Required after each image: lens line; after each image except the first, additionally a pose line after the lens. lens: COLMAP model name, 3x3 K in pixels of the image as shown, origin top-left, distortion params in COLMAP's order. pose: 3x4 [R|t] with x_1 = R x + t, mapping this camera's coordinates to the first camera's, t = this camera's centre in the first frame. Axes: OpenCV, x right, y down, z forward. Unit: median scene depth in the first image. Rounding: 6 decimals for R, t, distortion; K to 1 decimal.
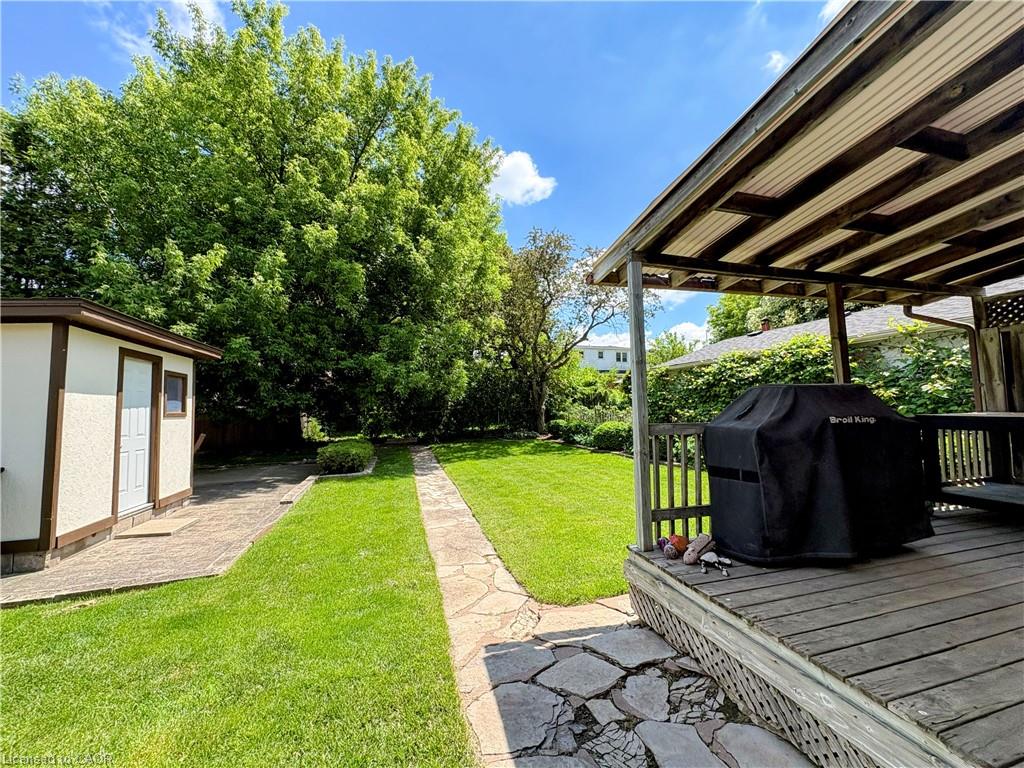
lens RADIAL K [[407.4, 0, 510.4], [0, 407.4, 383.9], [0, 0, 1]] dist [-0.000298, -0.000053]
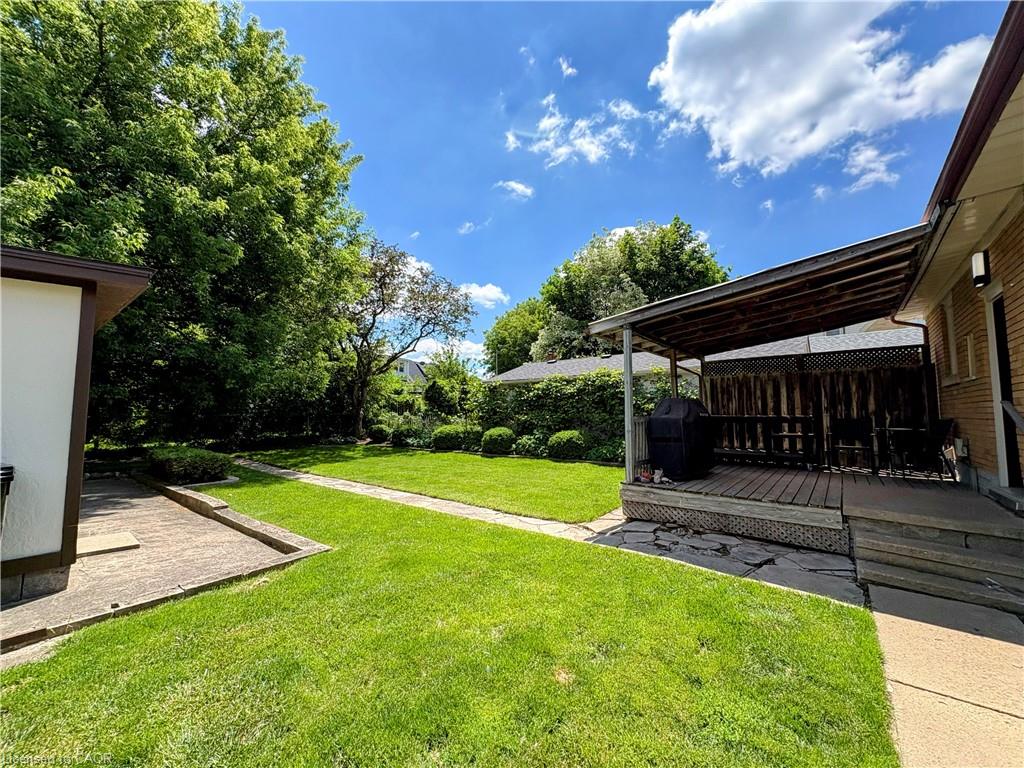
lens RADIAL K [[408.3, 0, 511.1], [0, 408.3, 389.4], [0, 0, 1]] dist [0.003212, -0.000096]
pose [[0.820797, 0.053720, 0.568688, -0.890048], [-0.048044, 0.998533, -0.024981, 0.035281], [-0.569196, -0.006818, 0.822174, -0.174792]]
